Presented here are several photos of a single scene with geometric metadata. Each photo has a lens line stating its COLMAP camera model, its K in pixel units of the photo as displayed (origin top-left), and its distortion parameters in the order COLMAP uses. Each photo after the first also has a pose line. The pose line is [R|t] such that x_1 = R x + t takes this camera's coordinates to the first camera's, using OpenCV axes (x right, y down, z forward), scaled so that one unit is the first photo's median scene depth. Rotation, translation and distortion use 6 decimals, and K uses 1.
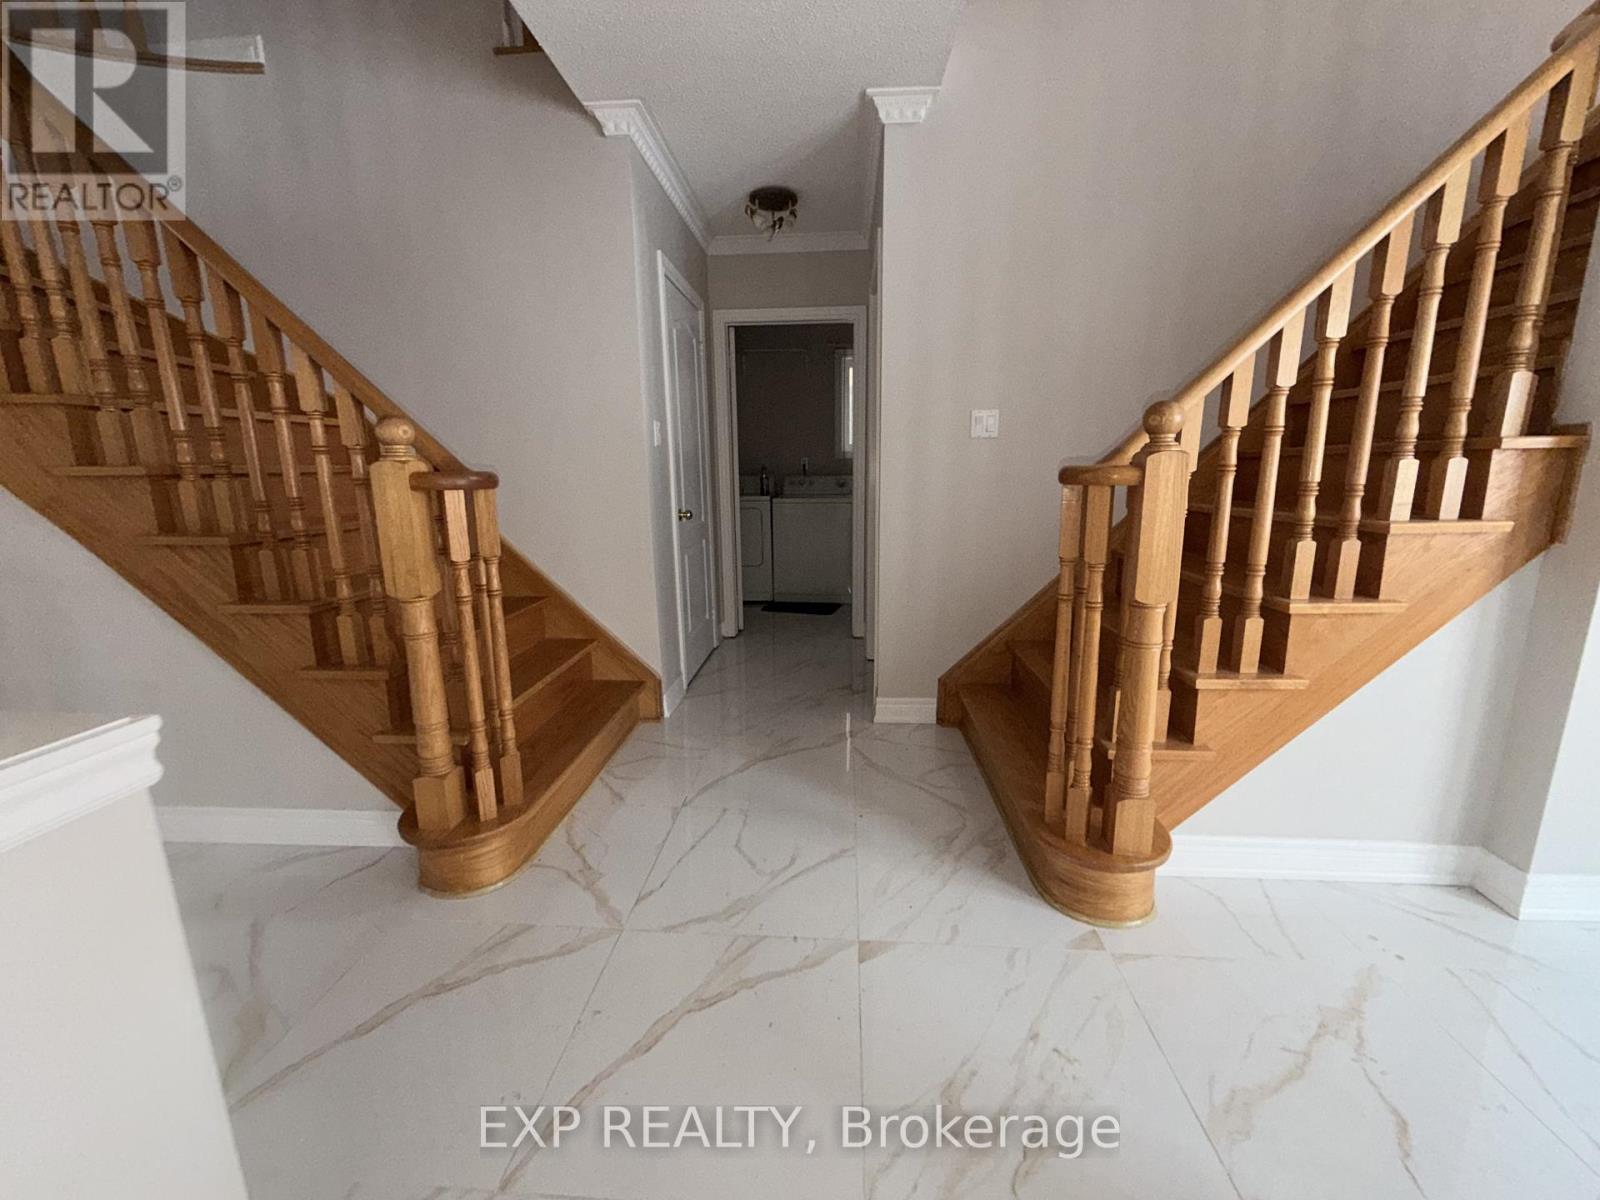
lens RADIAL K [[639.1, 0, 797.9], [0, 639.1, 600.7], [0, 0, 1]] dist [0.000156, -0.000148]
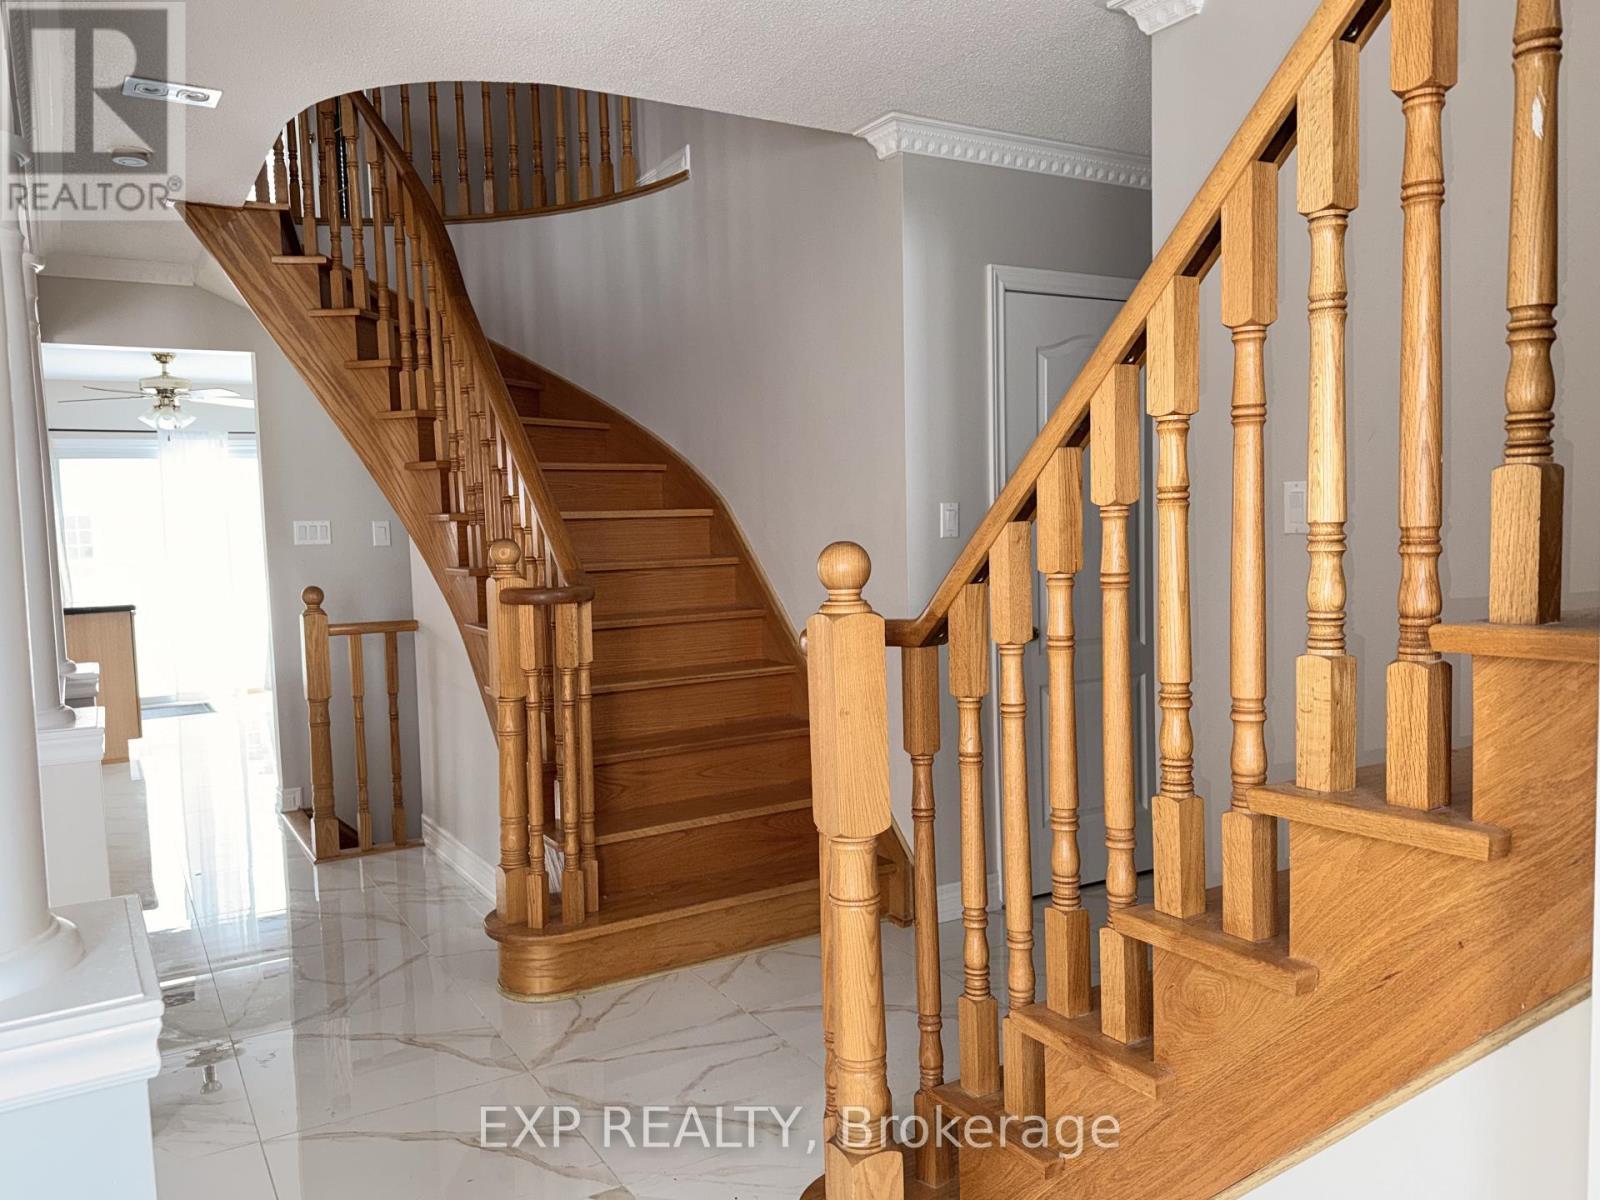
lens RADIAL K [[1205.1, 0, 798.7], [0, 1205.1, 600.9], [0, 0, 1]] dist [-0.007764, -0.004095]
pose [[0.571901, 0.052710, -0.818627, 1.231765], [-0.144223, 0.988850, -0.037086, -0.150000], [0.807545, 0.139274, 0.573126, 0.179622]]
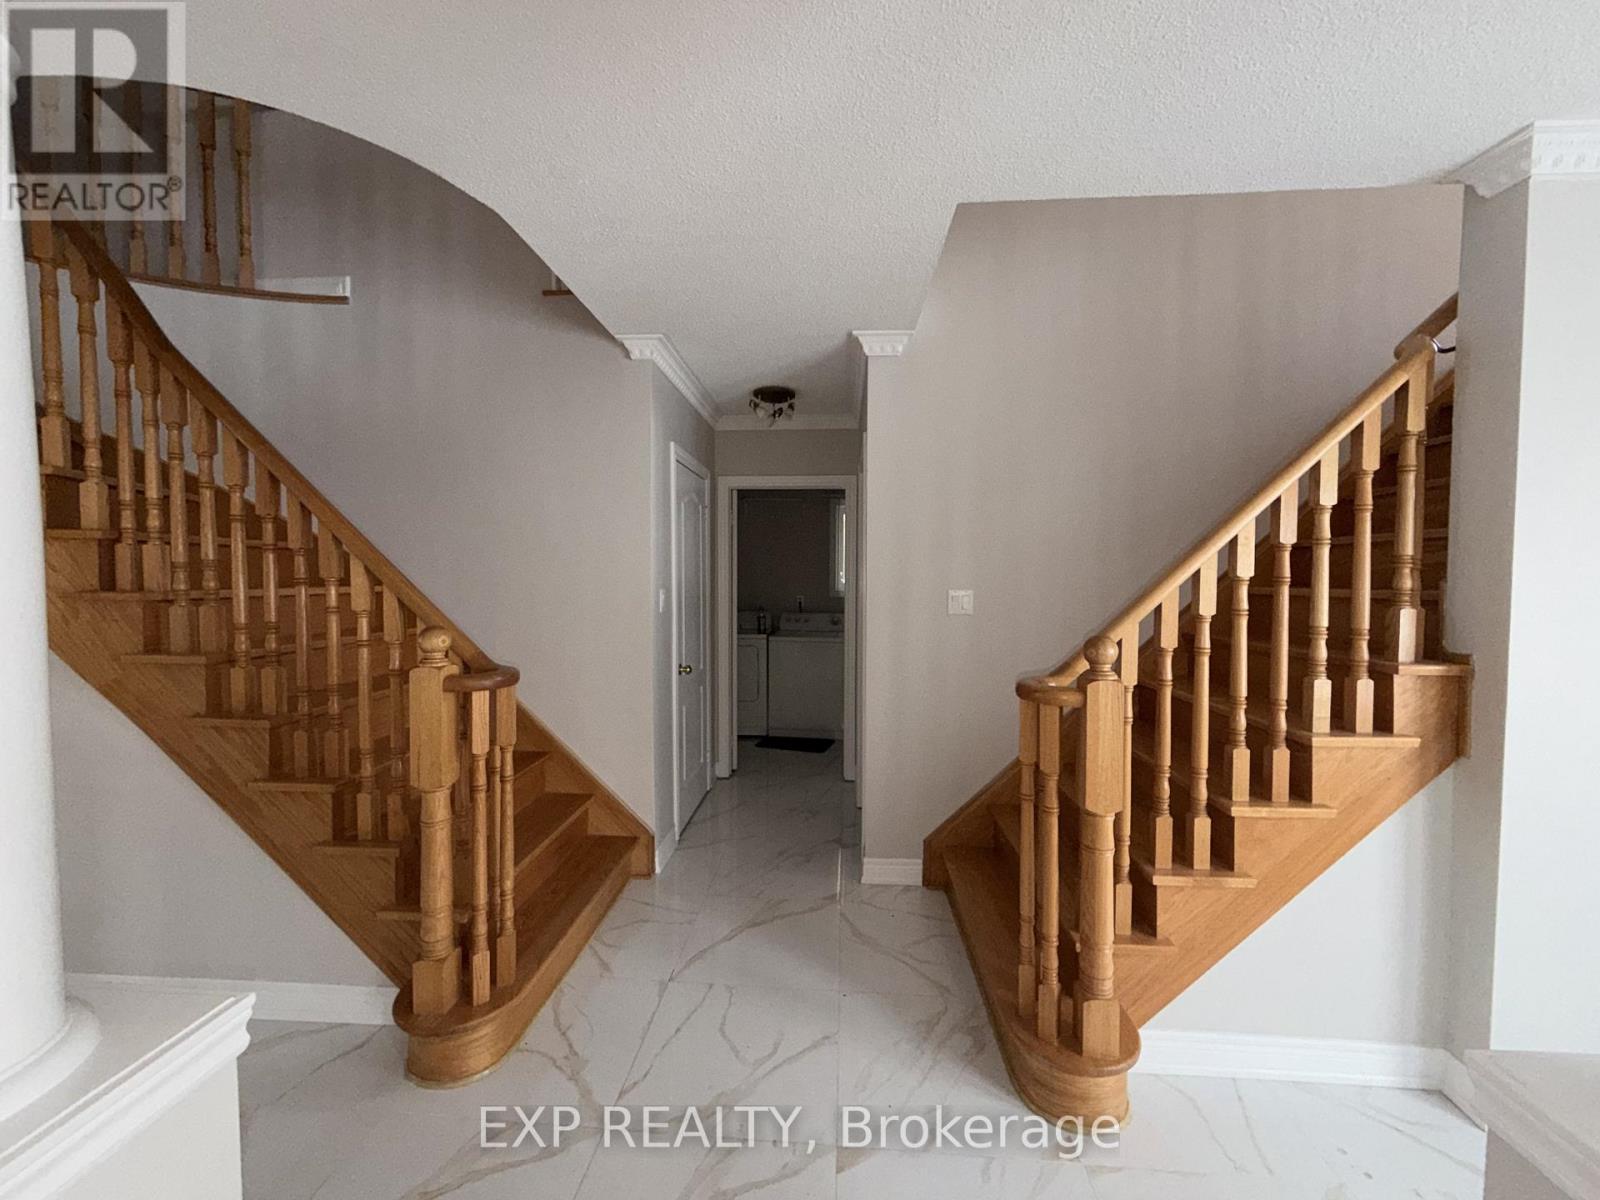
lens RADIAL K [[639.1, 0, 797.3], [0, 639.1, 602.4], [0, 0, 1]] dist [0.000156, -0.000148]
pose [[0.999864, 0.016496, 0.000806, 0.014801], [-0.016146, 0.986596, -0.162380, -0.134314], [-0.003474, 0.162345, 0.986728, -0.123124]]
